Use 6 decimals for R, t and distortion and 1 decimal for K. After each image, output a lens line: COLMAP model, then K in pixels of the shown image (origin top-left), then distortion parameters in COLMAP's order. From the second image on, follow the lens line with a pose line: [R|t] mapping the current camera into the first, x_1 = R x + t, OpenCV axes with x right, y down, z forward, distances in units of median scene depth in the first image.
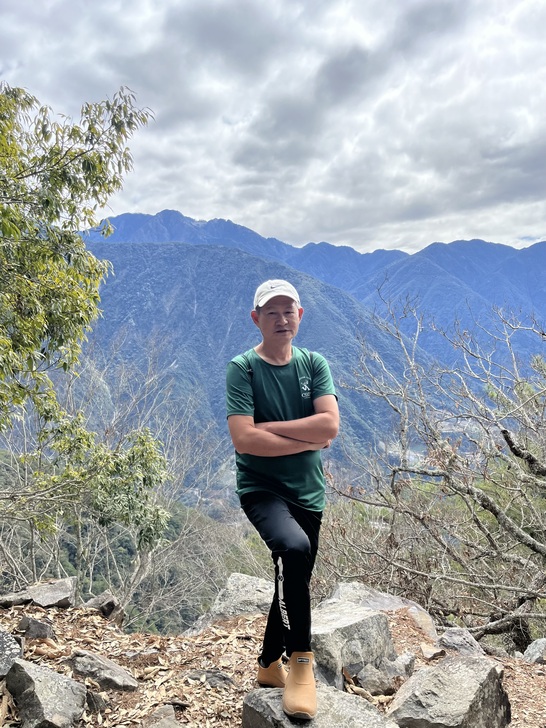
lens RADIAL K [[576.9, 0, 274.9], [0, 576.9, 376.9], [0, 0, 1]] dist [0.073962, -0.090351]
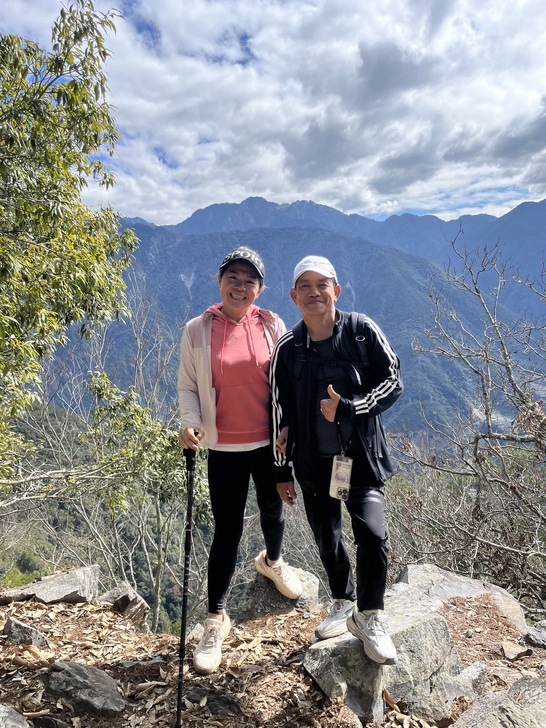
lens RADIAL K [[547.0, 0, 276.6], [0, 547.0, 374.1], [0, 0, 1]] dist [0.124470, -0.175653]
pose [[0.985710, -0.051579, -0.160360, 0.089892], [0.057625, 0.997784, 0.033278, 0.031367], [0.158289, -0.042043, 0.986497, 0.195951]]
